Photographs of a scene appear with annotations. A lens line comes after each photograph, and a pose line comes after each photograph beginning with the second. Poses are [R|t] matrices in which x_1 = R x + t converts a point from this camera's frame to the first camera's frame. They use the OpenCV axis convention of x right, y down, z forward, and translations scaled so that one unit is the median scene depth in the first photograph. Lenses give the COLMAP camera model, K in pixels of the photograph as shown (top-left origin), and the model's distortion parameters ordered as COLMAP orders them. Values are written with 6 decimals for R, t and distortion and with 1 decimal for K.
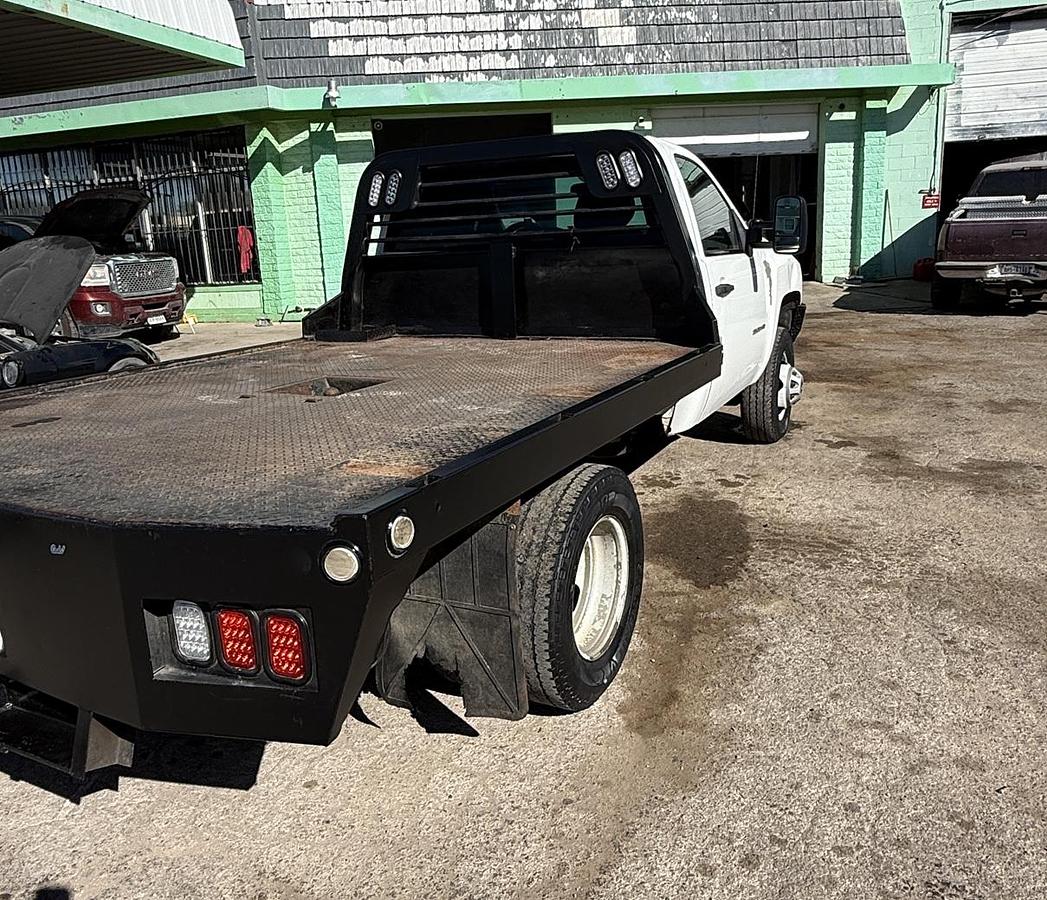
lens RADIAL K [[896.0, 0, 522.4], [0, 896.0, 451.2], [0, 0, 1]] dist [-0.001259, 0.010333]
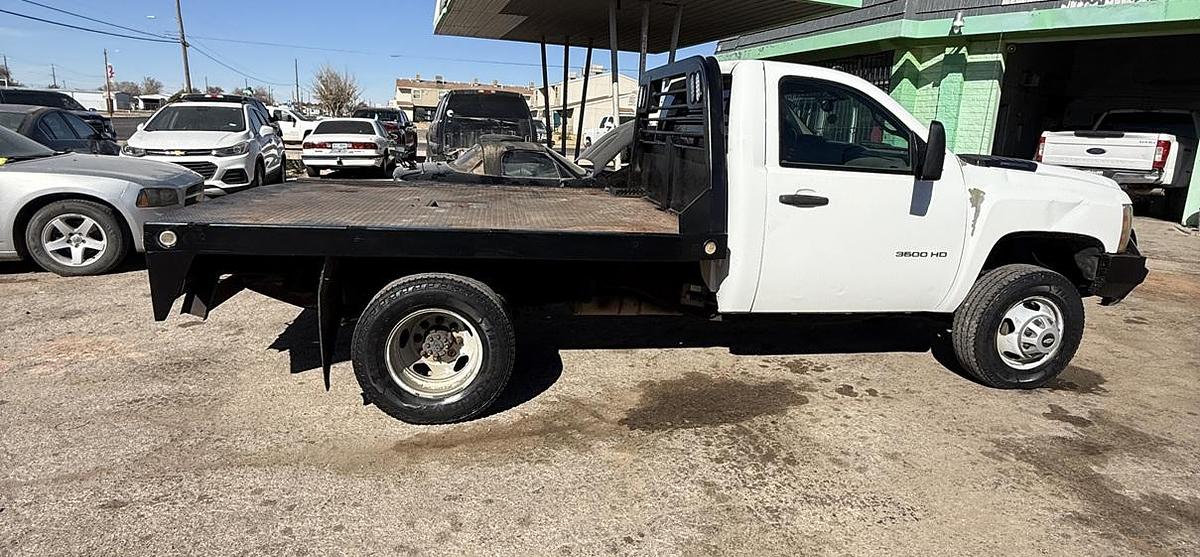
lens RADIAL K [[652.1, 0, 601.1], [0, 652.1, 268.3], [0, 0, 1]] dist [0.003625, 0.001389]
pose [[0.578677, 0.244814, -0.777945, 0.619212], [-0.264144, 0.958727, 0.105220, -0.104847], [0.771596, 0.144601, 0.619459, 0.287637]]
